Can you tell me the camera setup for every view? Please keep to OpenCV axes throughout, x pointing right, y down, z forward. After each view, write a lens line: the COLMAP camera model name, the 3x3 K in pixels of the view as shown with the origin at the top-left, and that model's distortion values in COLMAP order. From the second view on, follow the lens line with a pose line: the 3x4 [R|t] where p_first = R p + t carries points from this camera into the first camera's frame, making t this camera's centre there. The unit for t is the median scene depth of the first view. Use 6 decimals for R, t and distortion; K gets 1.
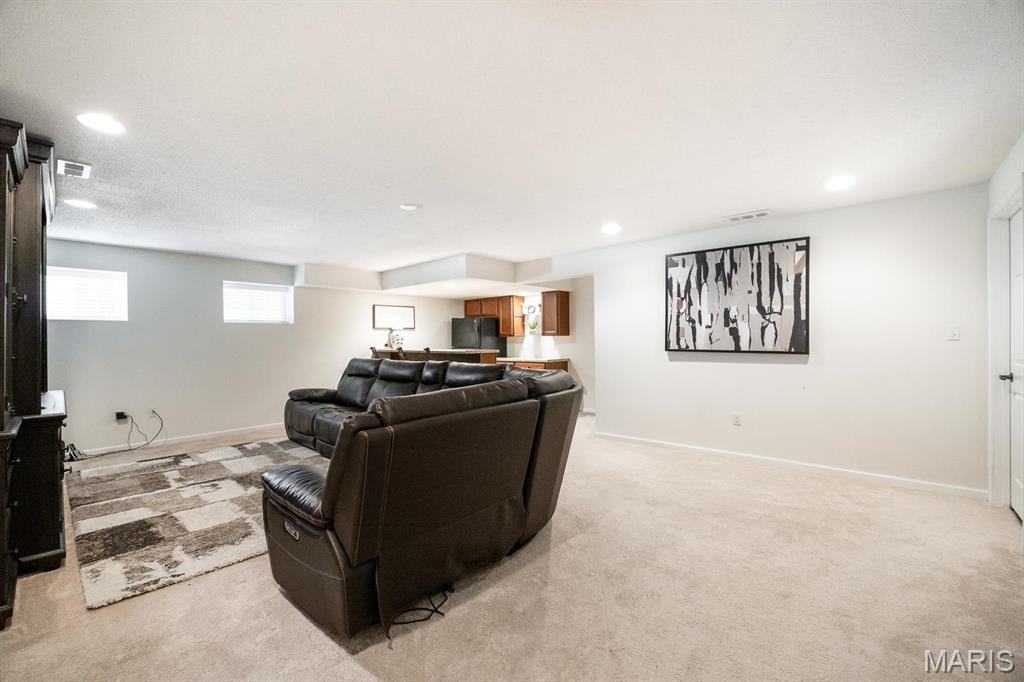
lens RADIAL K [[421.8, 0, 514.2], [0, 421.8, 342.1], [0, 0, 1]] dist [-0.015611, 0.000163]
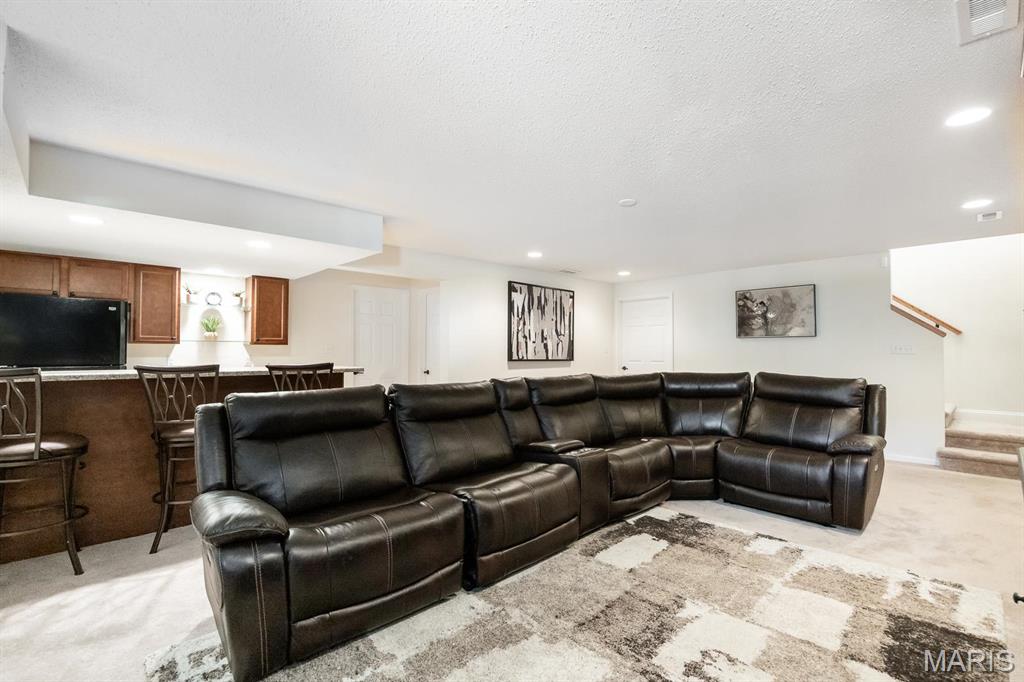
lens RADIAL K [[471.2, 0, 513.8], [0, 471.2, 342.4], [0, 0, 1]] dist [-0.005144, -0.000869]
pose [[0.064486, 0.026691, 0.997562, -1.073534], [0.004964, 0.999621, -0.027067, 0.004521], [-0.997906, 0.006698, 0.064330, 1.000243]]
